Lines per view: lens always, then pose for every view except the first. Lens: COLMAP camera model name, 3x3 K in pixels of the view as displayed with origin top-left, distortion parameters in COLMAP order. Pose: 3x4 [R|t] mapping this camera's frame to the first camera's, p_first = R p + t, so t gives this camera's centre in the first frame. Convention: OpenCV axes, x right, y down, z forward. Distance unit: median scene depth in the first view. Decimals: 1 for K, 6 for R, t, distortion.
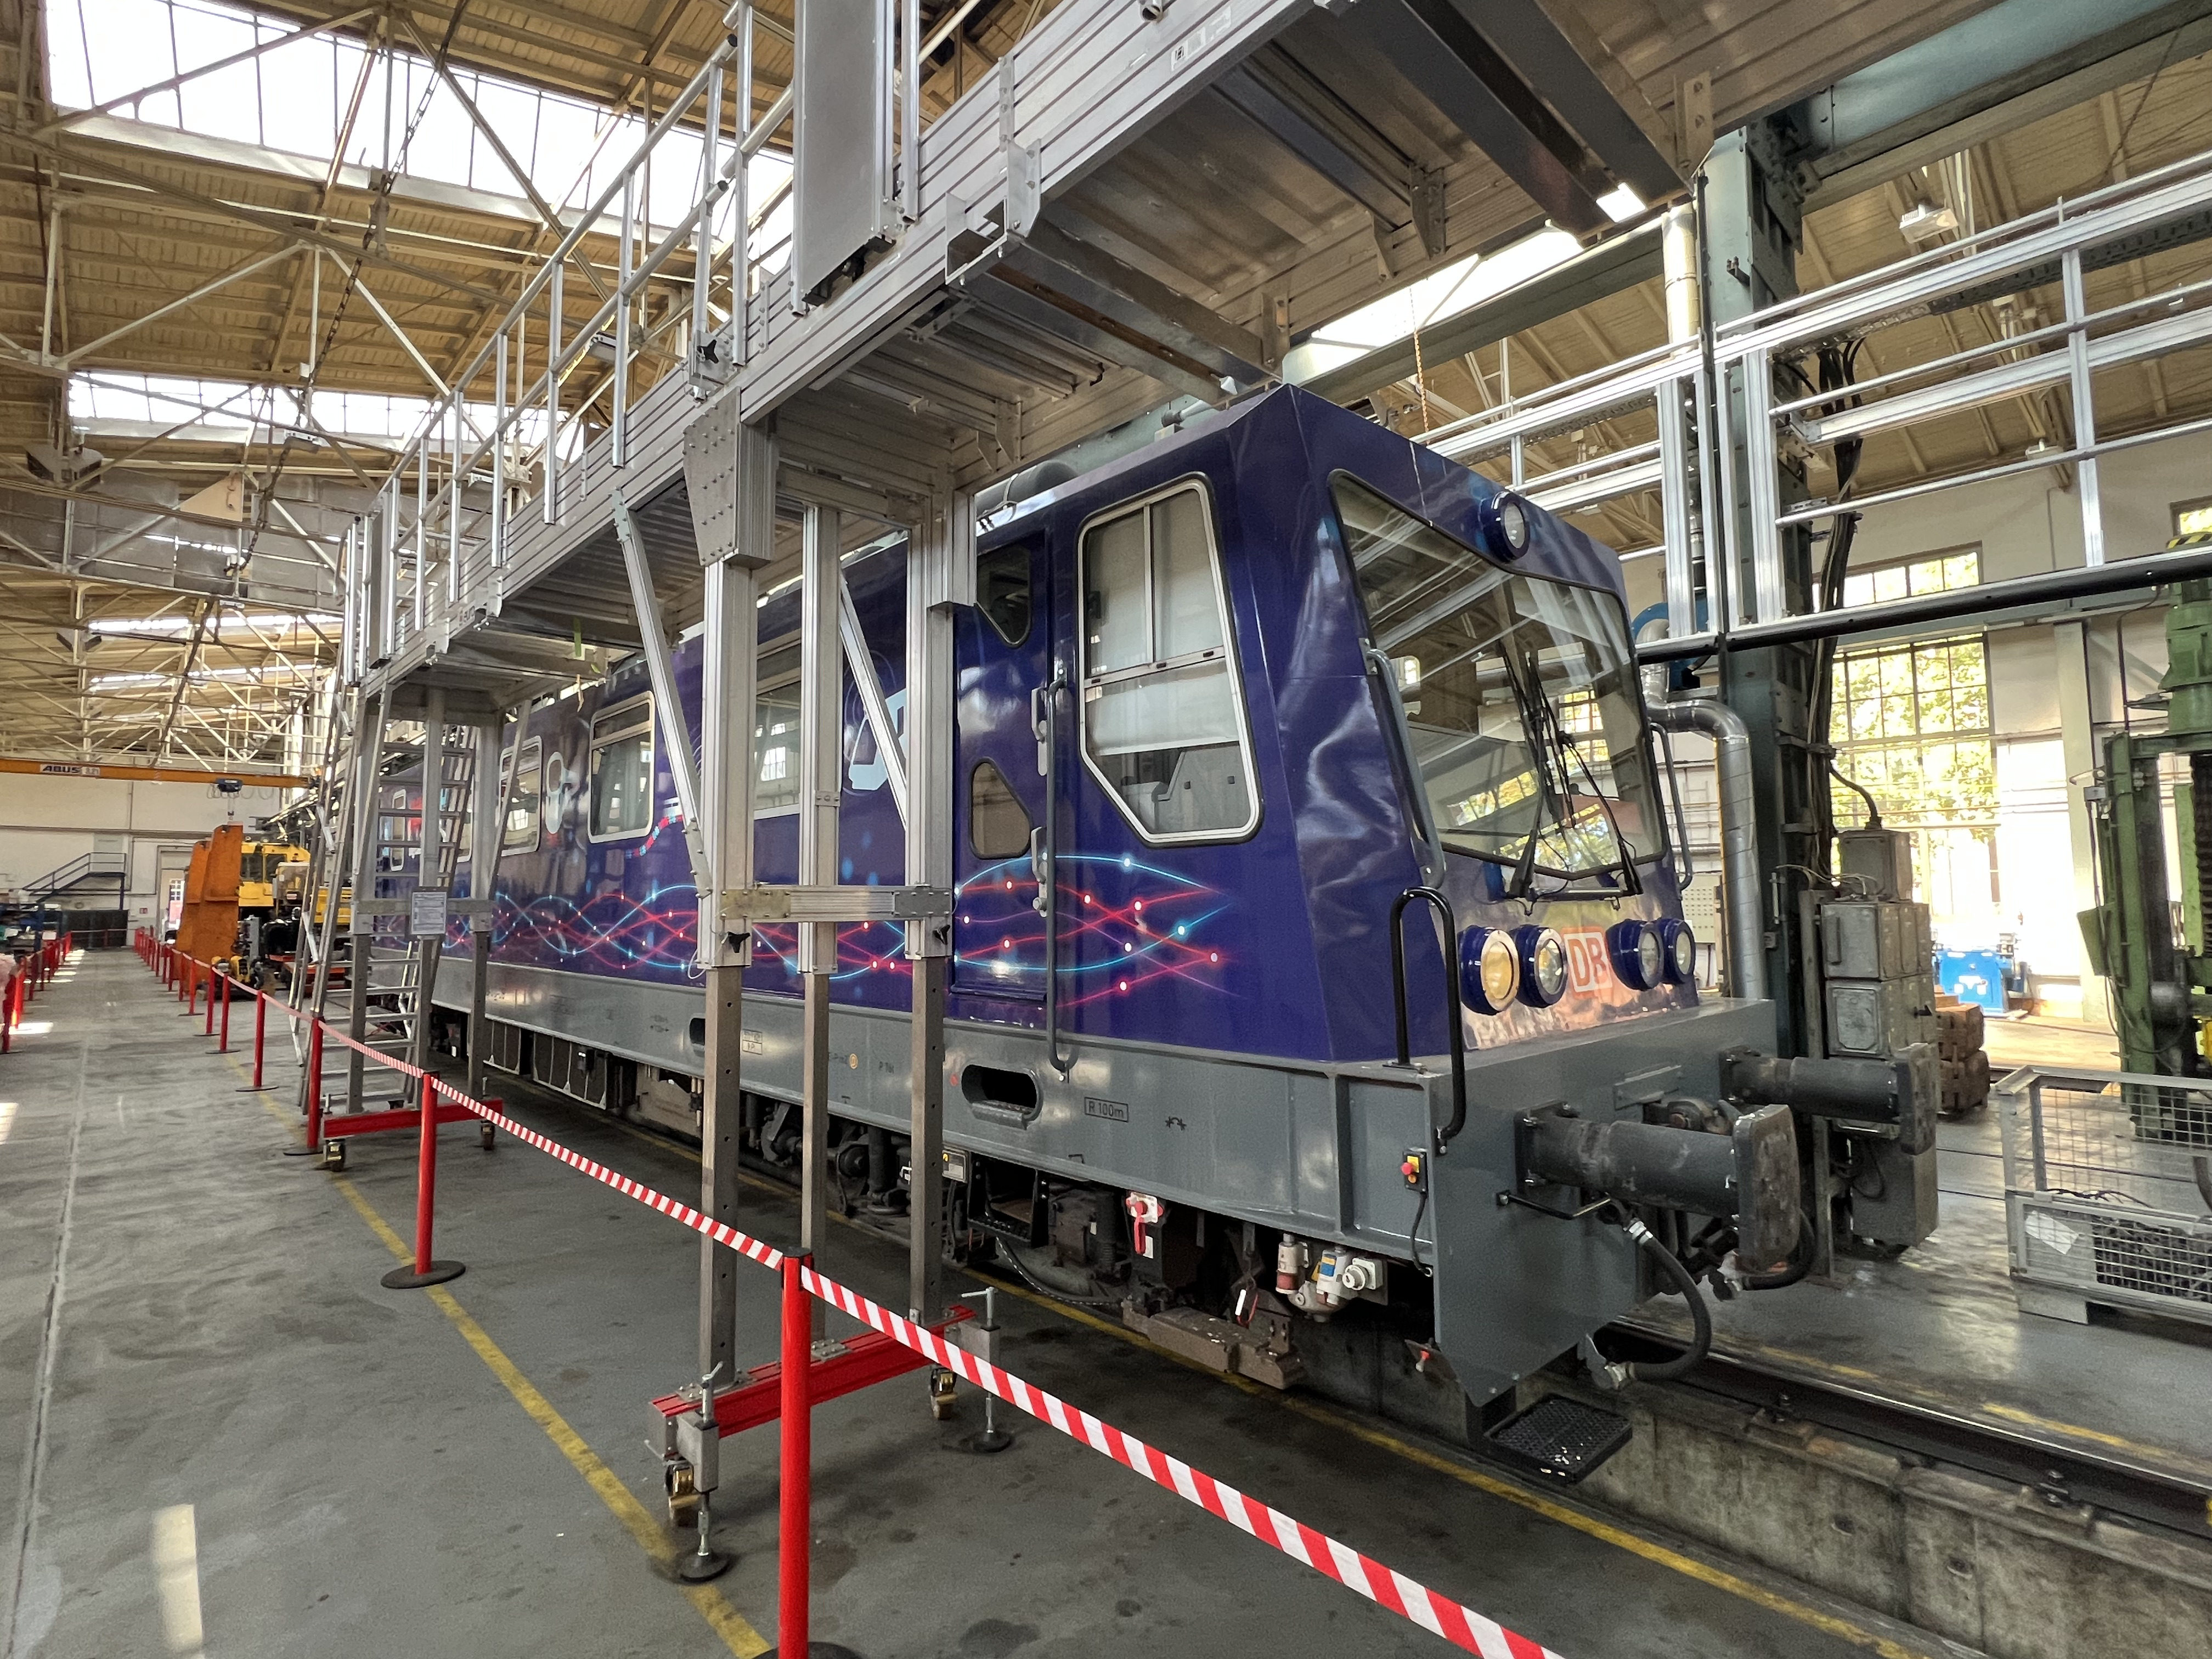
lens RADIAL K [[1066.3, 0, 1107.8], [0, 1066.3, 822.9], [0, 0, 1]] dist [0.001023, -0.000628]
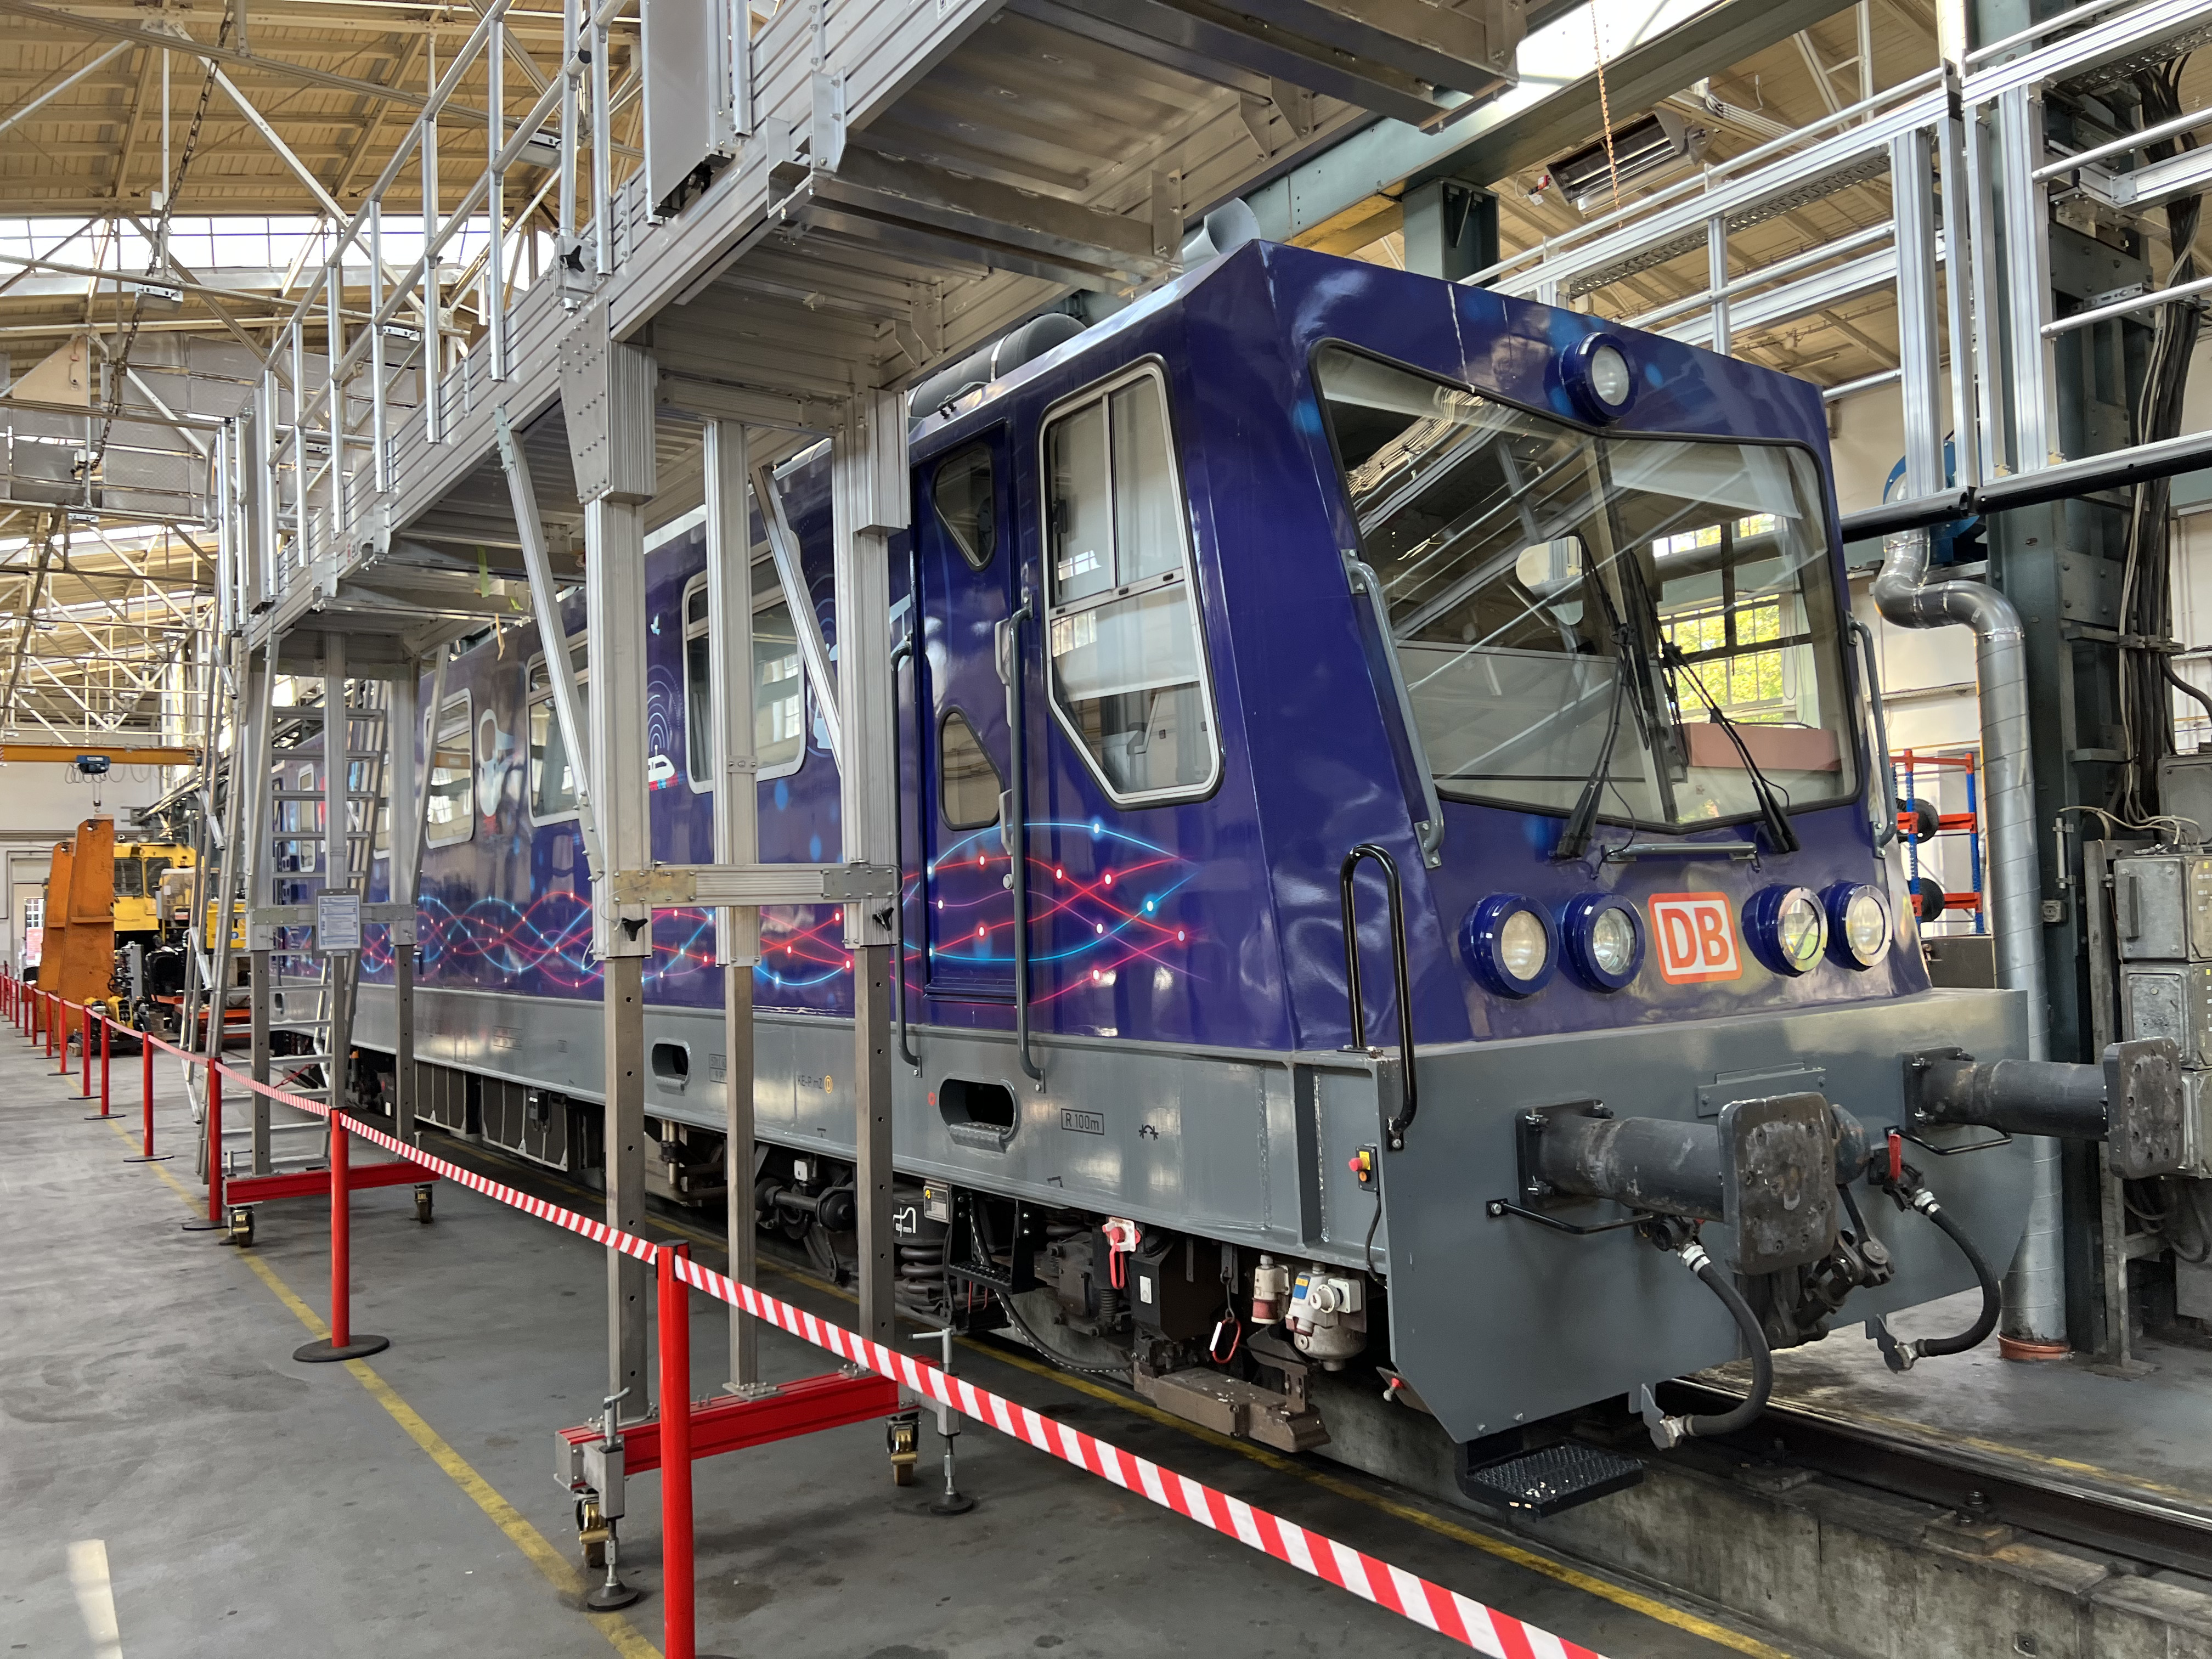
lens RADIAL K [[1627.4, 0, 1139.1], [0, 1627.4, 834.9], [0, 0, 1]] dist [0.054475, -0.055166]
pose [[0.991730, -0.029031, -0.125018, 0.147229], [0.033266, 0.998937, 0.031923, 0.001994], [0.123959, -0.035818, 0.991641, -0.181829]]
